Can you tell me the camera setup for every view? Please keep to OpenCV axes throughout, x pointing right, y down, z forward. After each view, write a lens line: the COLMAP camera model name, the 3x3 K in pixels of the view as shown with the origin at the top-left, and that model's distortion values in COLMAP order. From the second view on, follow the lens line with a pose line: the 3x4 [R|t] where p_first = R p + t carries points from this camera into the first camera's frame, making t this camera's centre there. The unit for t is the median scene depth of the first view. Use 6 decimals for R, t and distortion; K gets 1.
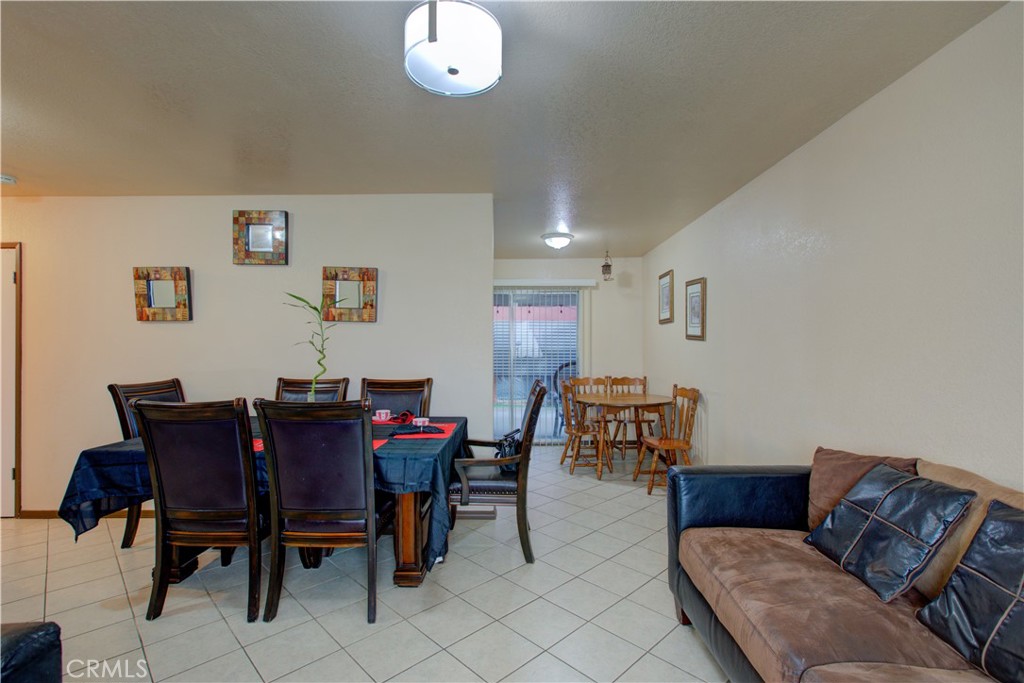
lens RADIAL K [[466.8, 0, 512.4], [0, 466.8, 340.0], [0, 0, 1]] dist [-0.007840, 0.004134]
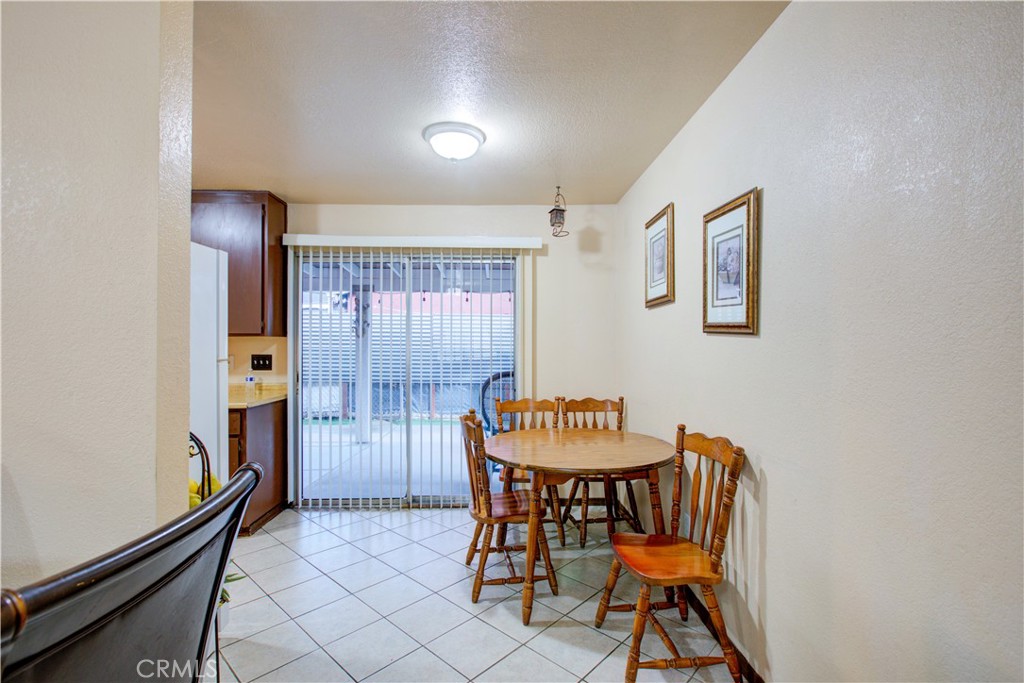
lens RADIAL K [[466.8, 0, 509.4], [0, 466.8, 340.0], [0, 0, 1]] dist [-0.007840, 0.004134]
pose [[0.999194, 0.002870, 0.040046, 0.120082], [-0.002836, 0.999996, -0.000904, 0.005238], [-0.040048, 0.000790, 0.999197, 0.419072]]
